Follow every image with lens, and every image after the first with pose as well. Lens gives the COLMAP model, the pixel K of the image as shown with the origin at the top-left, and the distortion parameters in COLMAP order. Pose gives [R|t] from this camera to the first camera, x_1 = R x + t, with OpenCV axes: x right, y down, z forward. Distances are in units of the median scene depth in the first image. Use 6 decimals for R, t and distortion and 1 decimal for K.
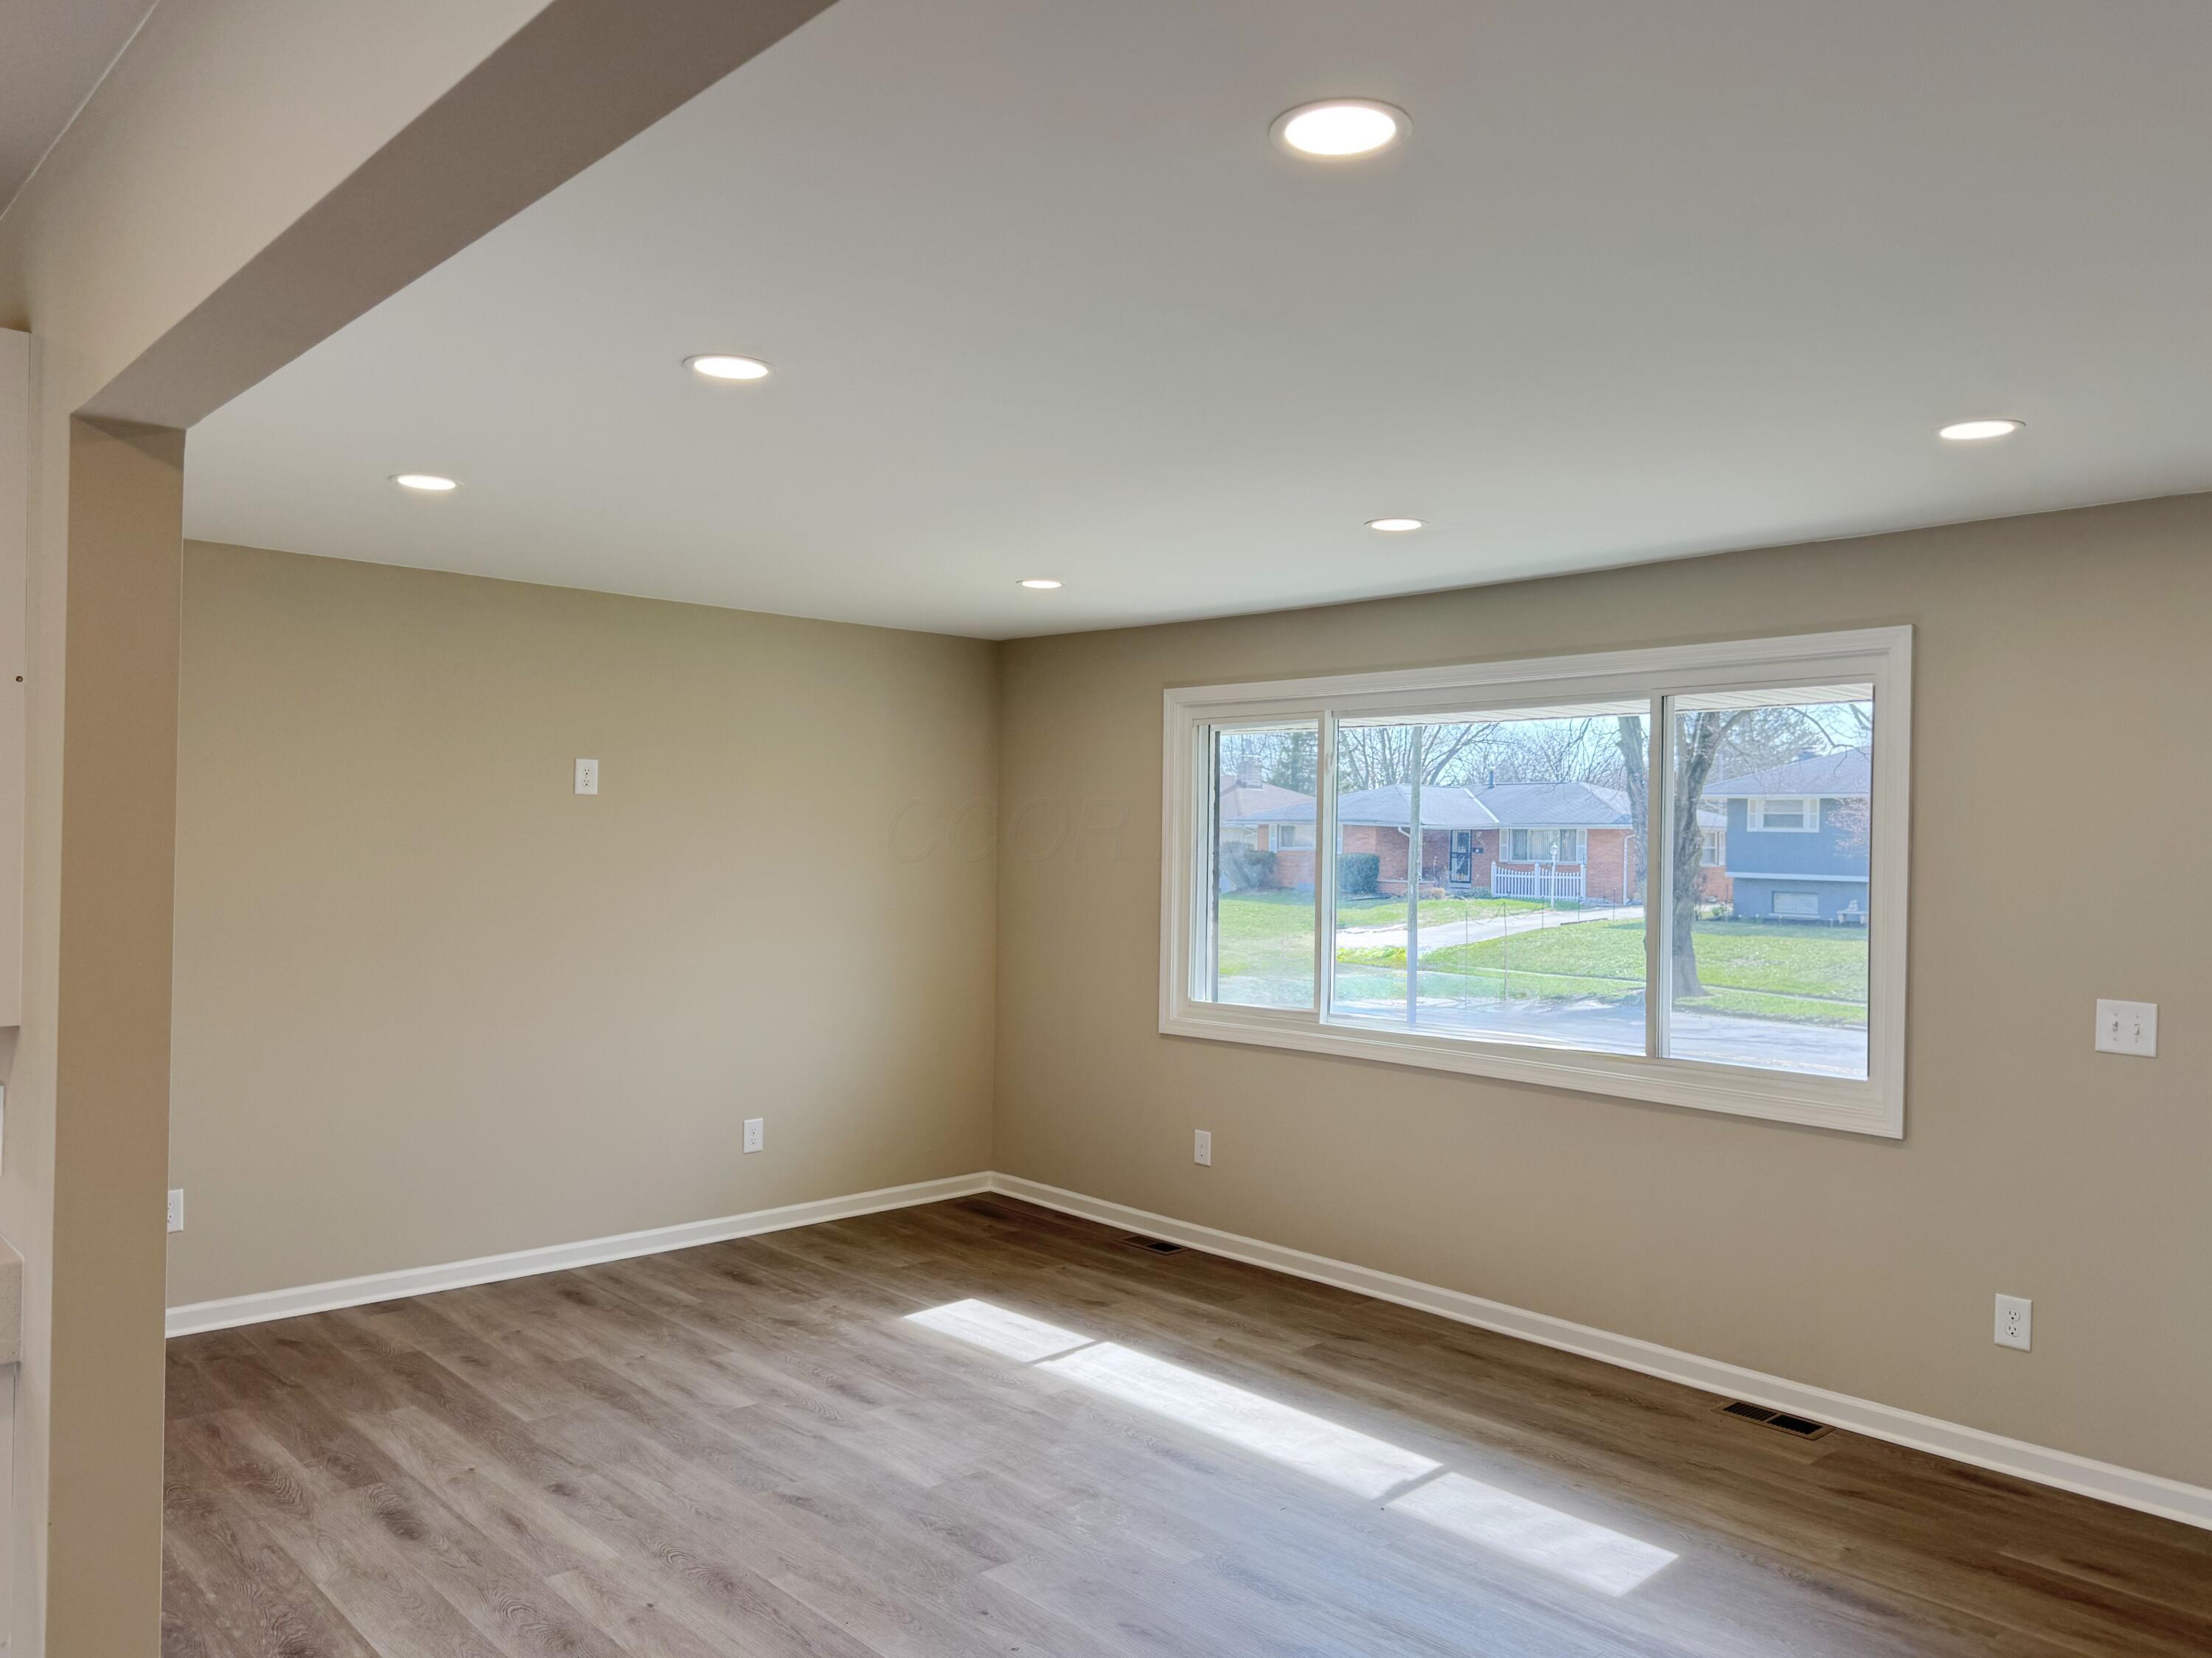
lens RADIAL K [[1592.8, 0, 1106.0], [0, 1592.8, 829.0], [0, 0, 1]] dist [0.025252, -0.001940]
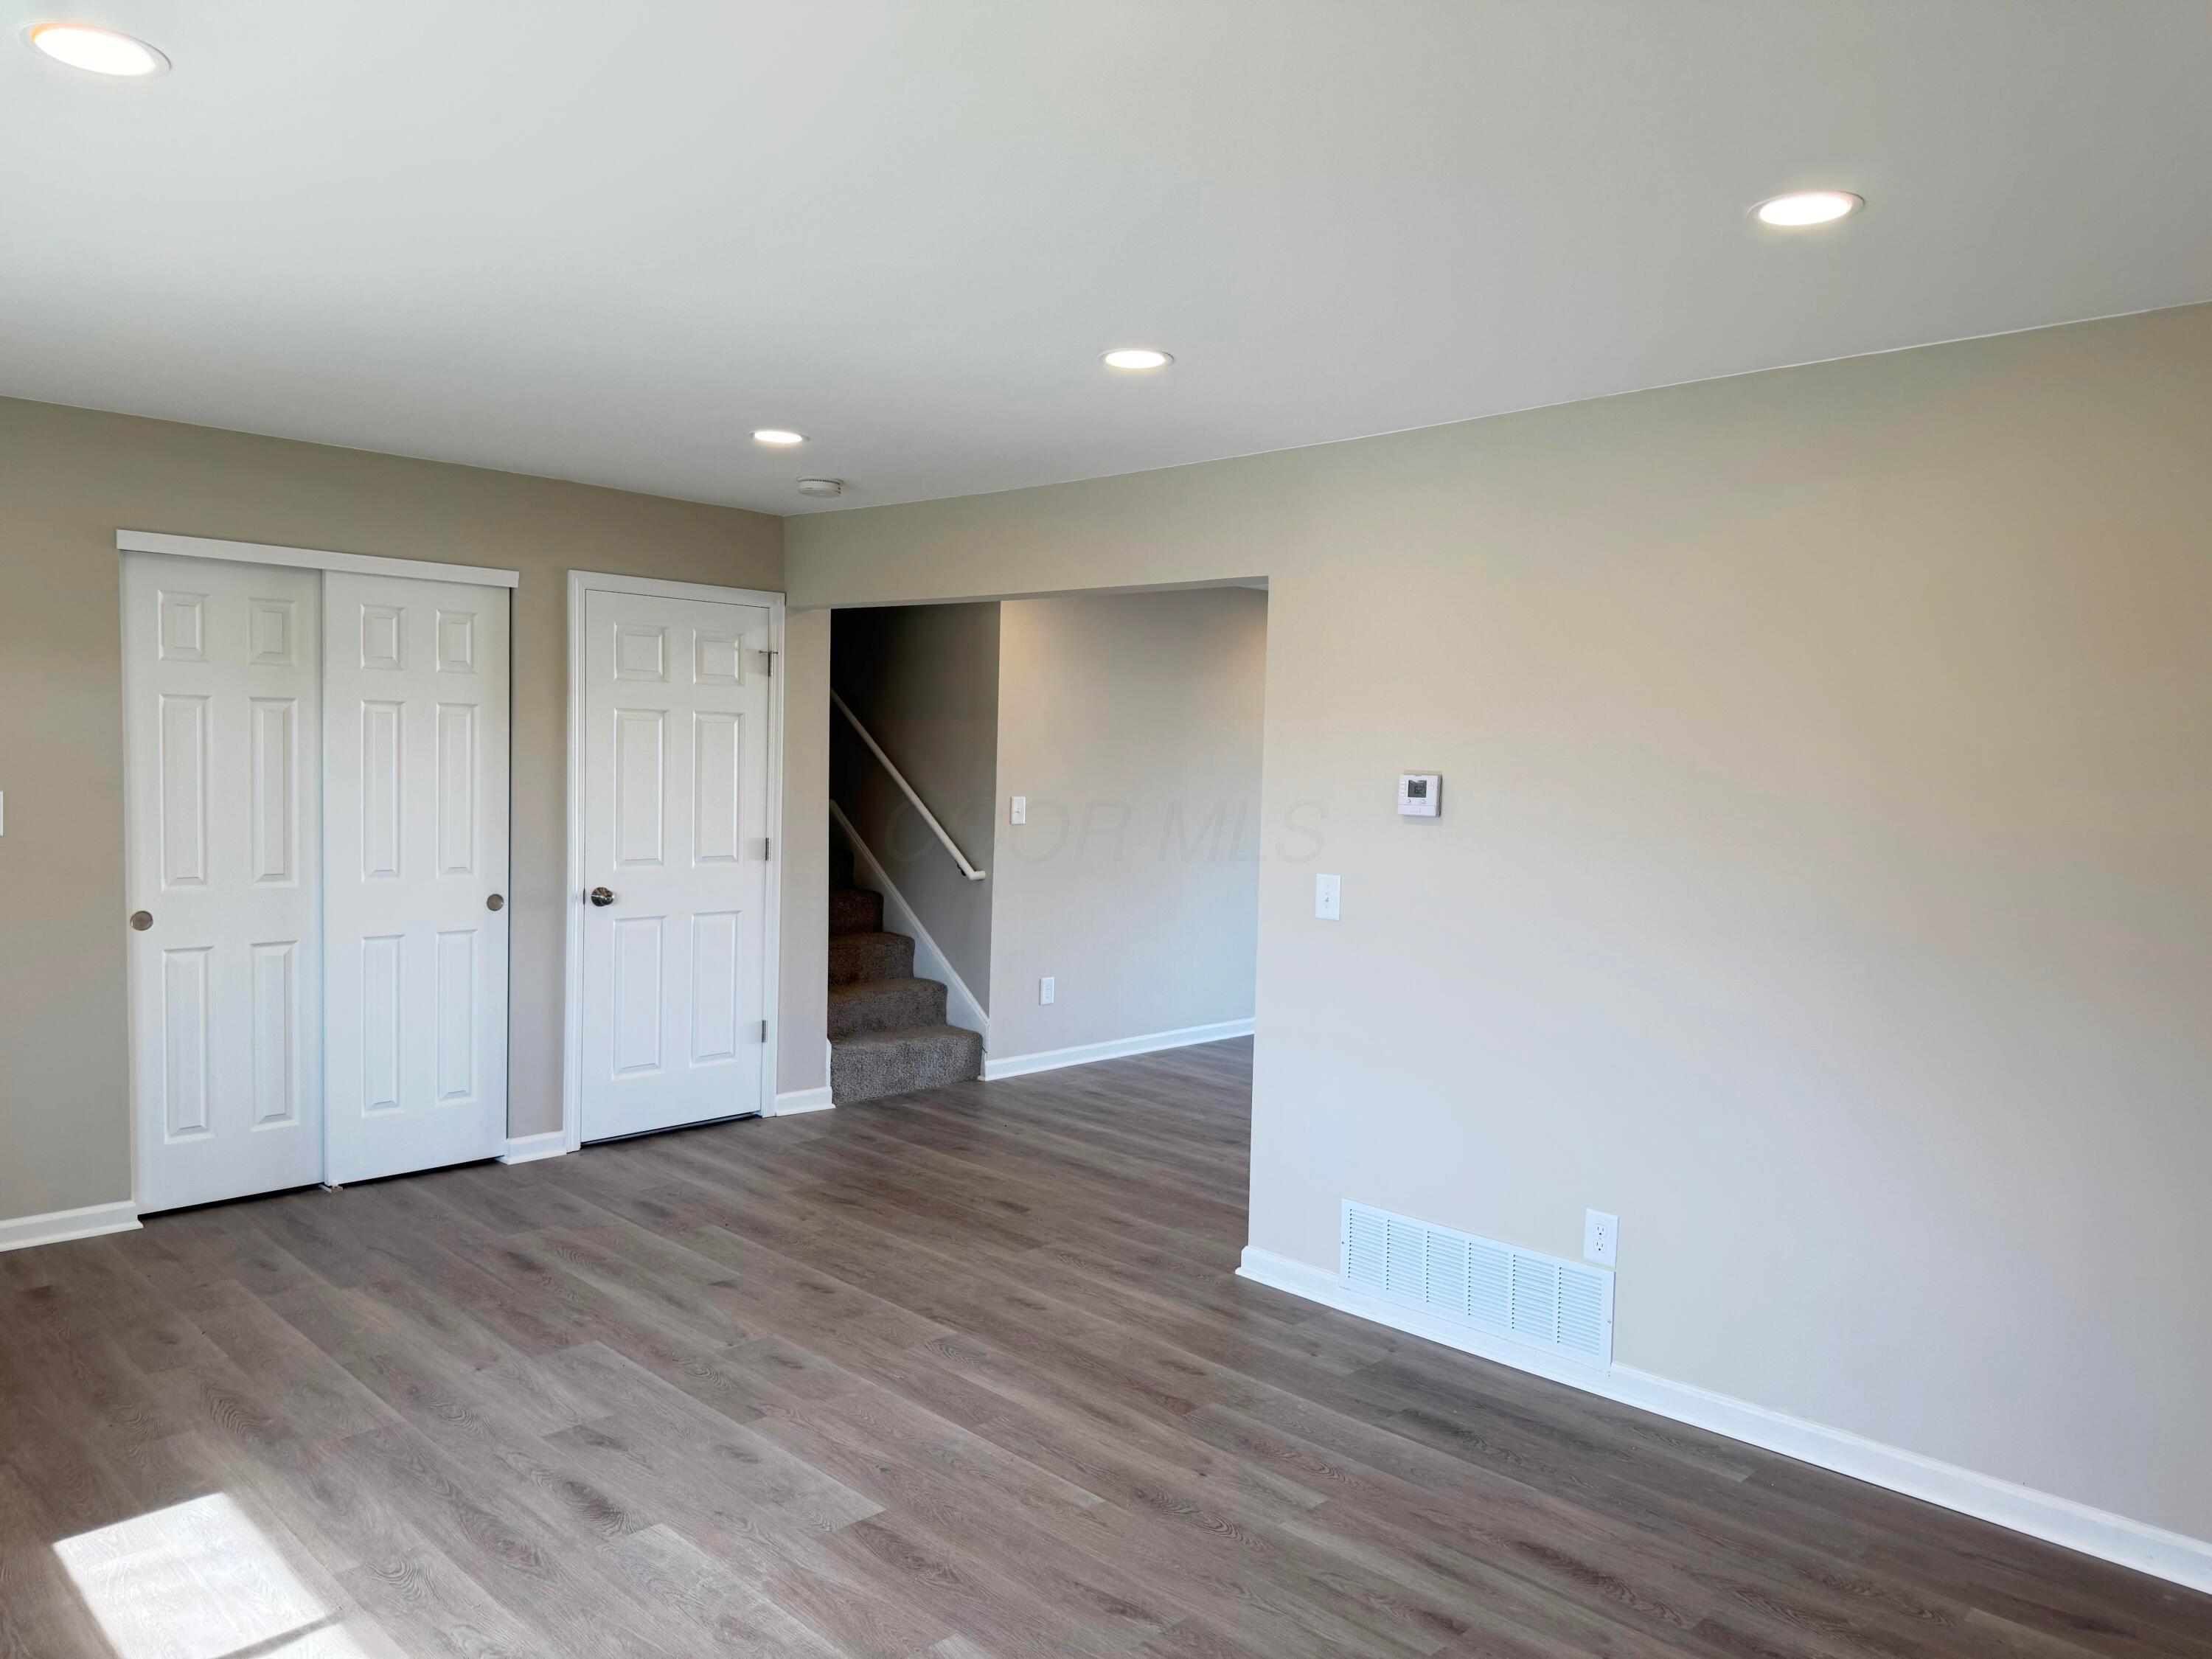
lens RADIAL K [[1592.9, 0, 1106.0], [0, 1592.9, 829.5], [0, 0, 1]] dist [0.025252, -0.001940]
pose [[-0.998263, -0.039500, -0.043712, -0.129438], [-0.041395, 0.998202, 0.043354, 0.015209], [0.041921, 0.045088, -0.998103, 1.659650]]
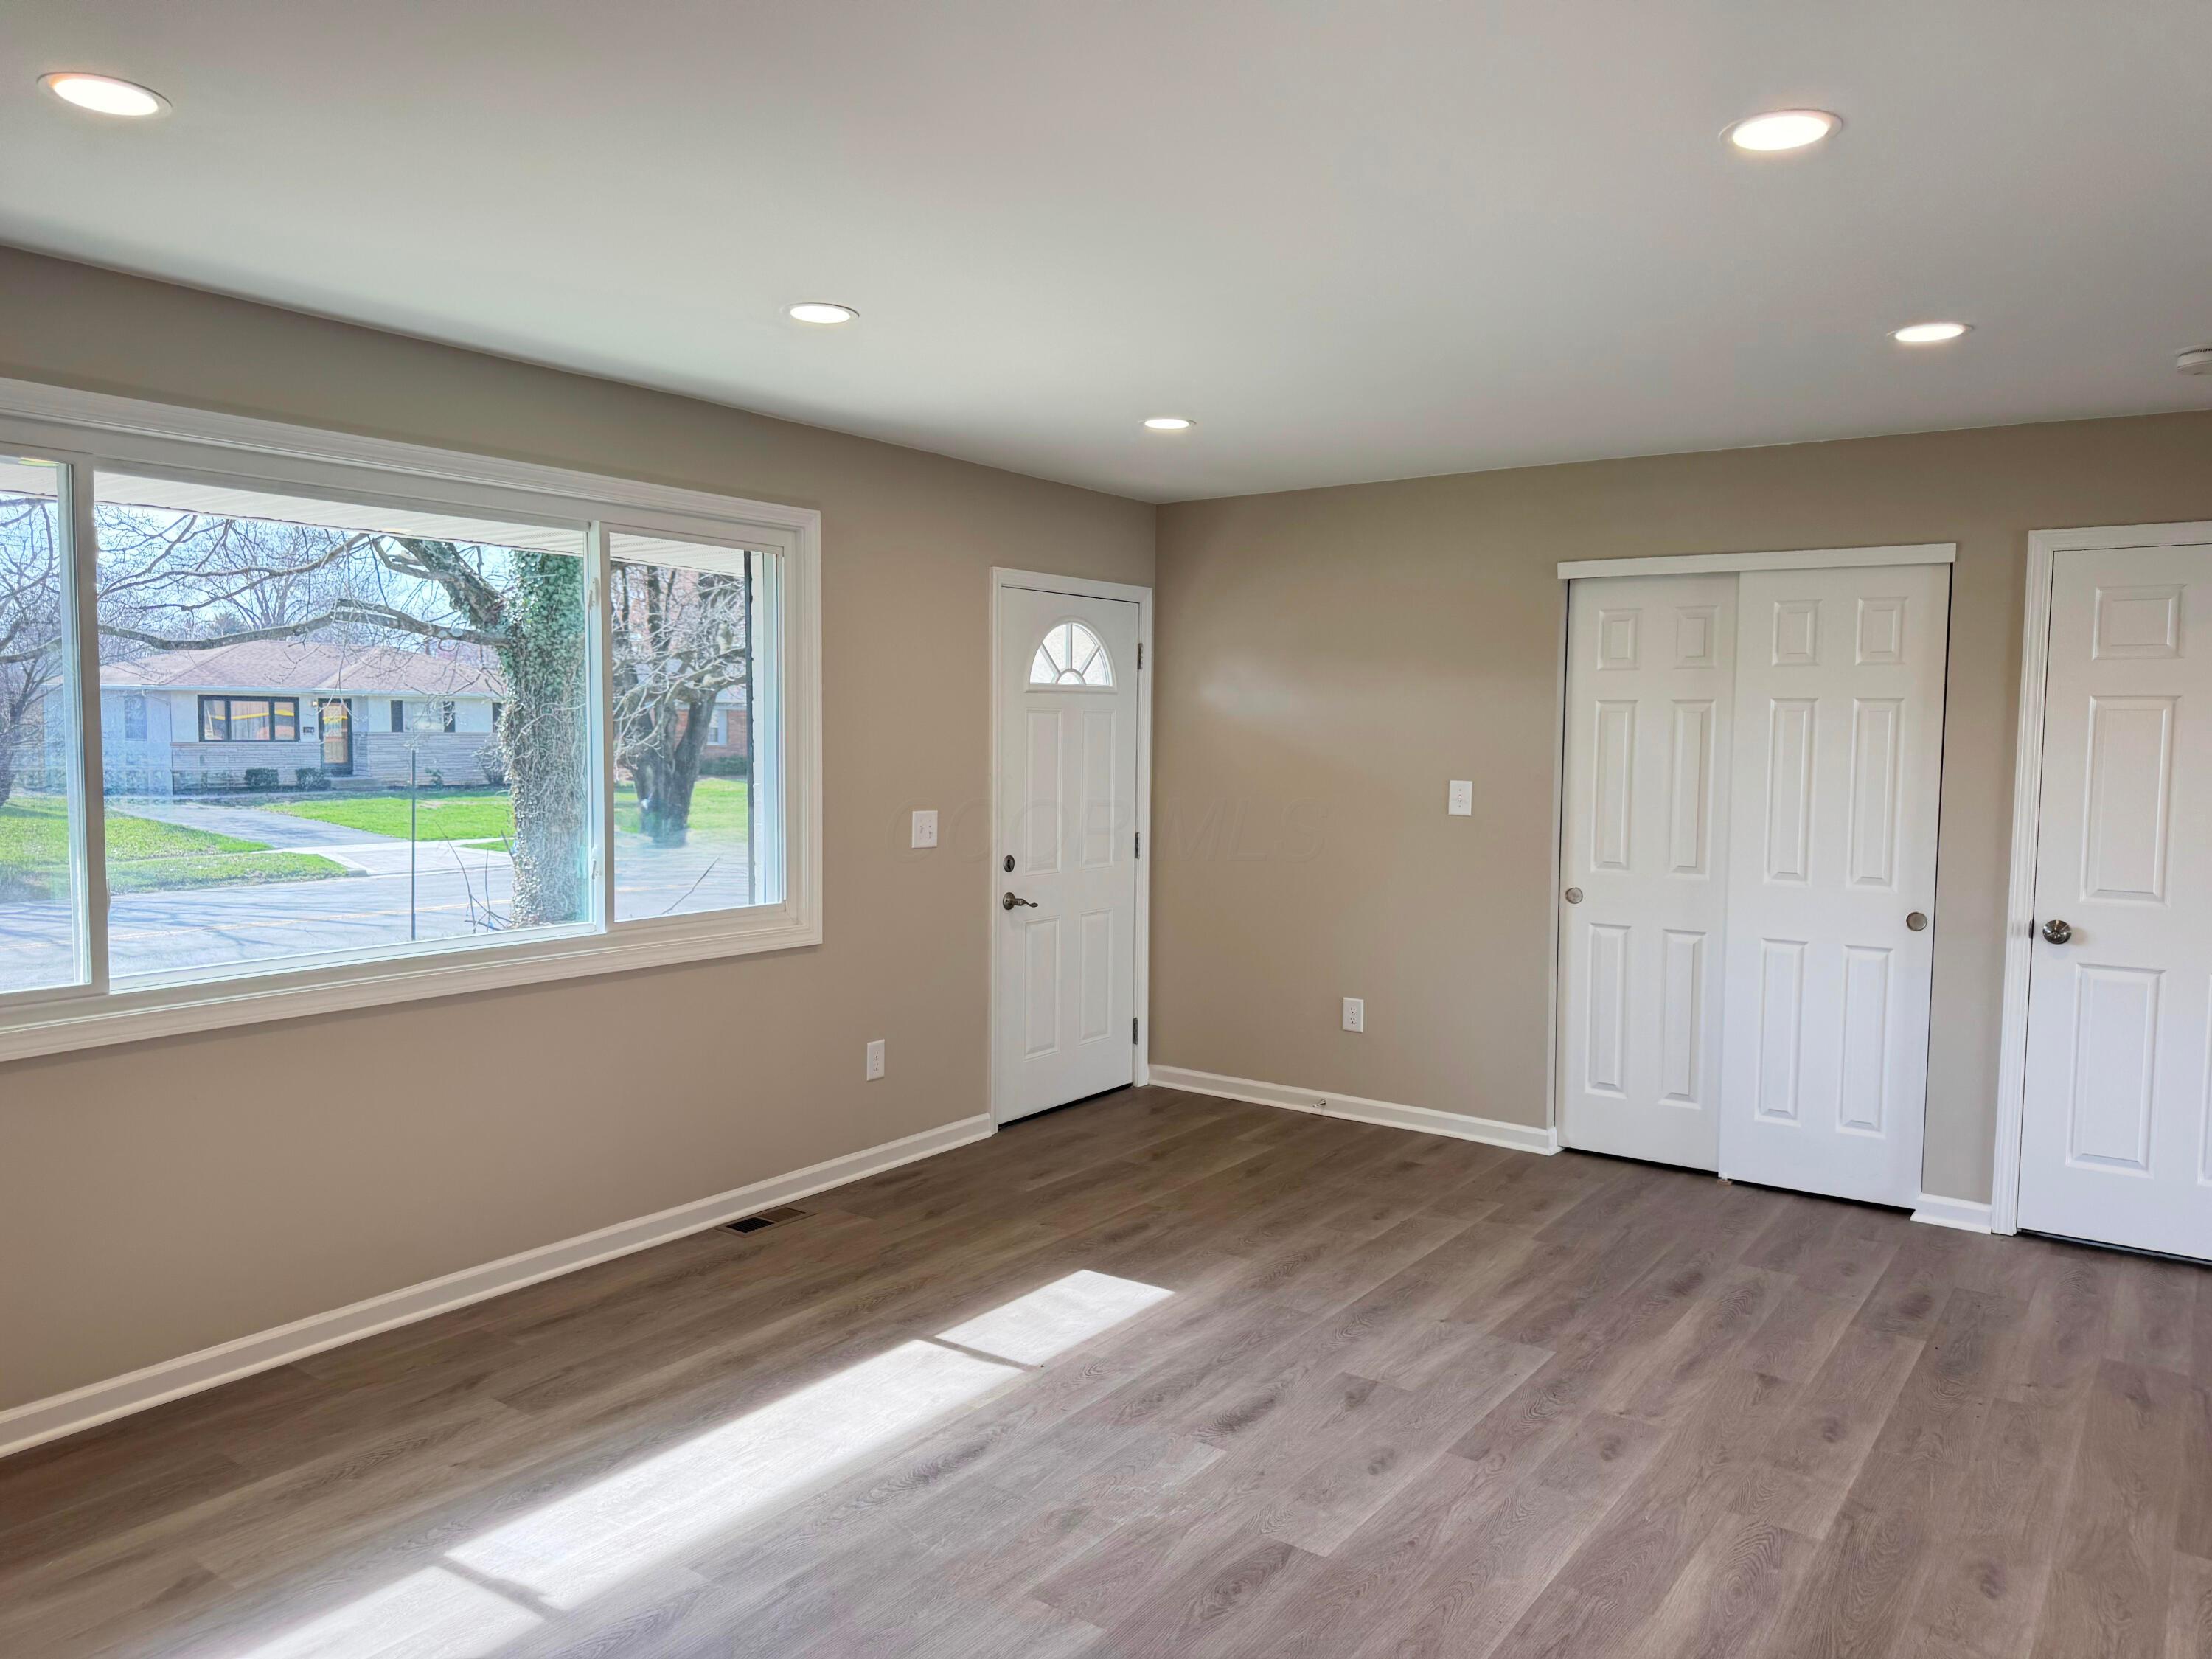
lens RADIAL K [[1564.4, 0, 1057.3], [0, 1564.4, 836.1], [0, 0, 1]] dist [0.012387, 0.003634]
pose [[-0.185626, -0.088215, 0.978653, -0.725010], [-0.024988, 0.996064, 0.085044, 0.008918], [-0.982303, -0.008669, -0.187100, 1.119702]]
